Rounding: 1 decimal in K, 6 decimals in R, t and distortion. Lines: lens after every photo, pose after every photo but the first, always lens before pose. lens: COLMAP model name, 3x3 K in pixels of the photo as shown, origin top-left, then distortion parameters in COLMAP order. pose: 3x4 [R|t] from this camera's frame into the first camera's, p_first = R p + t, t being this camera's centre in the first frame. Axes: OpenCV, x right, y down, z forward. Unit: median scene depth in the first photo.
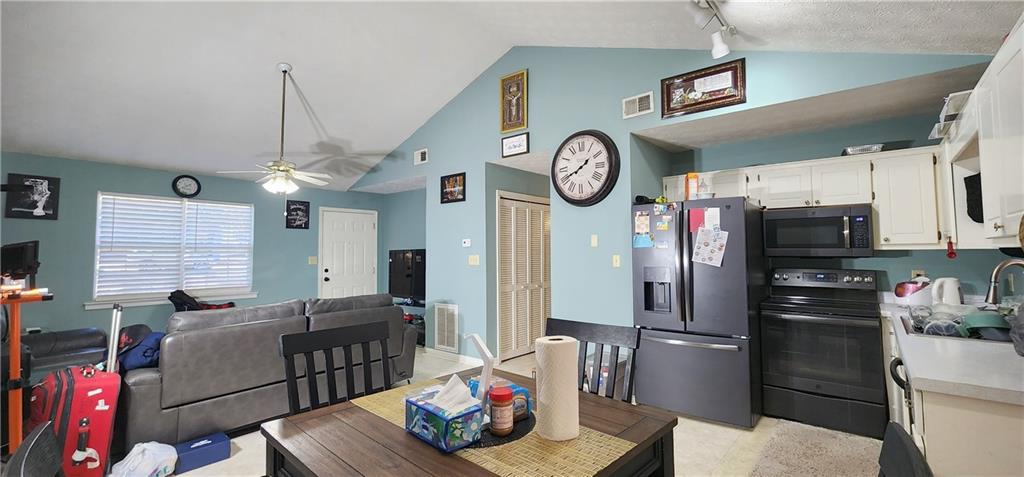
lens RADIAL K [[419.8, 0, 522.0], [0, 419.8, 231.0], [0, 0, 1]] dist [-0.002490, 0.002041]
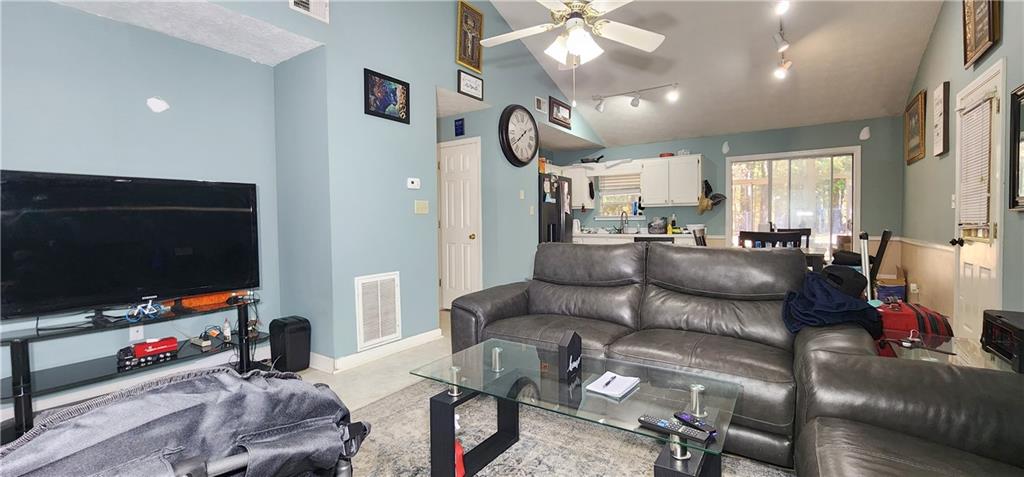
lens RADIAL K [[419.8, 0, 514.6], [0, 419.8, 229.5], [0, 0, 1]] dist [-0.002490, 0.002041]
pose [[-0.085407, -0.012014, 0.996274, -0.982167], [-0.044968, 0.998955, 0.008191, 0.106006], [-0.995331, -0.044101, -0.085858, 0.994073]]
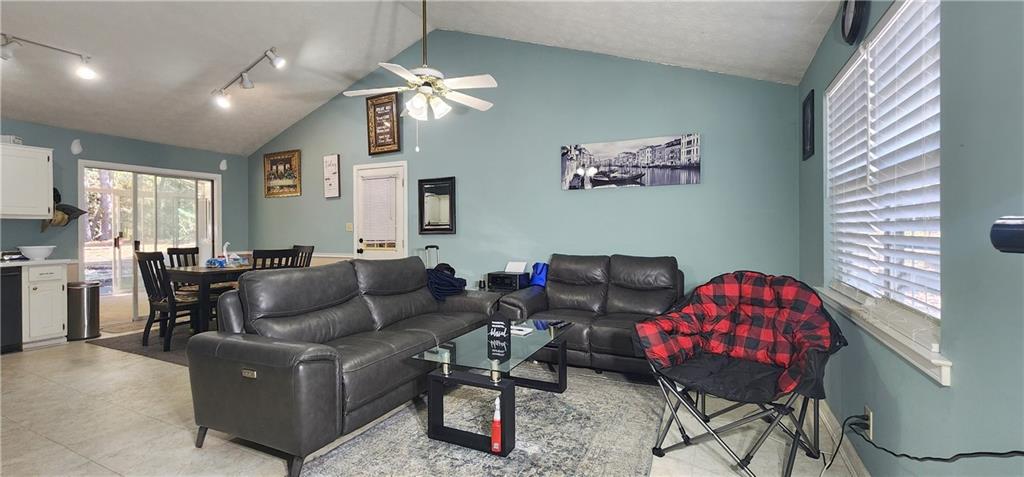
lens RADIAL K [[419.8, 0, 514.6], [0, 419.8, 233.9], [0, 0, 1]] dist [-0.002490, 0.002041]
pose [[-0.972518, 0.012332, -0.232502, -0.481621], [0.022959, 0.998809, -0.043057, 0.110585], [0.231694, -0.047212, -0.971642, 1.495815]]
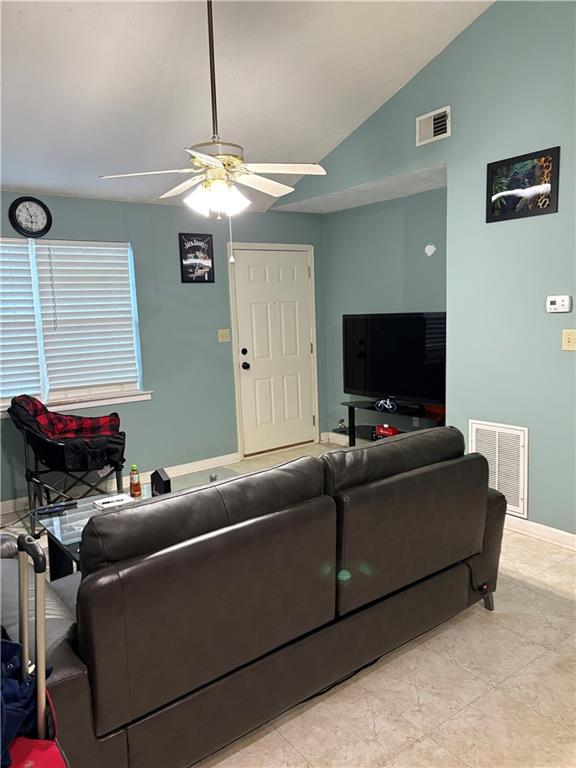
lens RADIAL K [[579.5, 0, 289.2], [0, 579.5, 389.1], [0, 0, 1]] dist [0.035505, -0.032567]
pose [[0.971064, 0.008973, -0.238652, -0.302254], [0.039841, 0.979204, 0.198928, -0.023255], [0.235474, -0.202680, 0.950512, 0.314729]]
